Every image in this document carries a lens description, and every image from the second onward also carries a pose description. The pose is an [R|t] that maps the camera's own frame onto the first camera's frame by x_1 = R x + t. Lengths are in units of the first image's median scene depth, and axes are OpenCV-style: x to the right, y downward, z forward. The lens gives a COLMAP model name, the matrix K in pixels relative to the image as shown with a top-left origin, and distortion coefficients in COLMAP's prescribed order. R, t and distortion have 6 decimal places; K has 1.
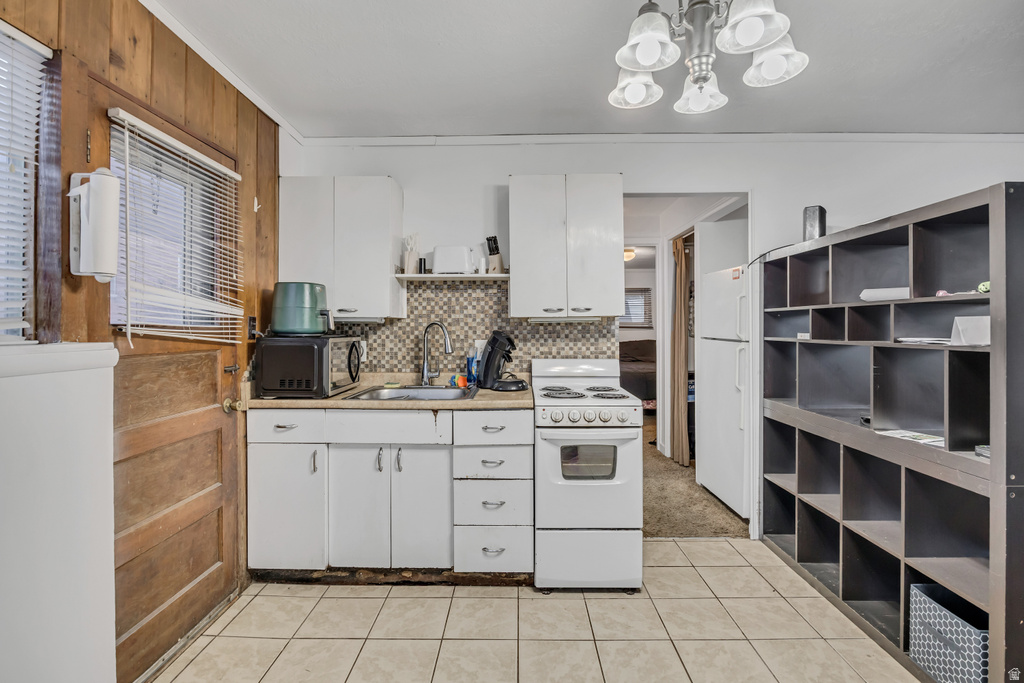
lens RADIAL K [[500.5, 0, 513.3], [0, 500.5, 324.1], [0, 0, 1]] dist [-0.011939, 0.000329]
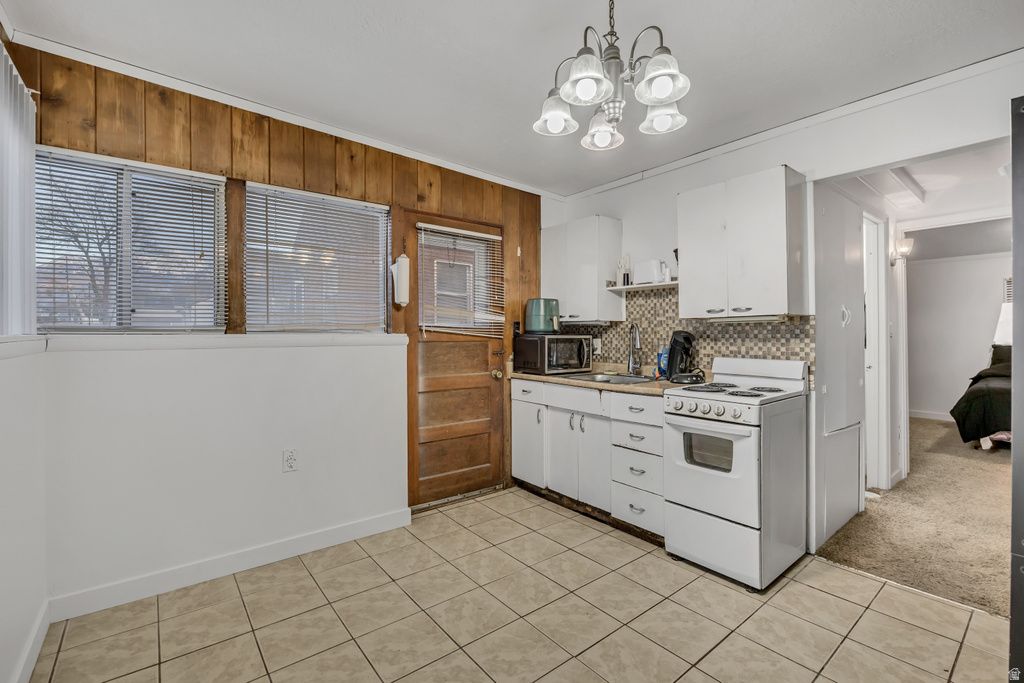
lens RADIAL K [[455.4, 0, 511.1], [0, 455.4, 335.2], [0, 0, 1]] dist [-0.009941, -0.000150]
pose [[0.633685, 0.005362, -0.773572, 0.619239], [0.002517, 0.999956, 0.008993, 0.015923], [0.773587, -0.007646, 0.633644, 0.054663]]
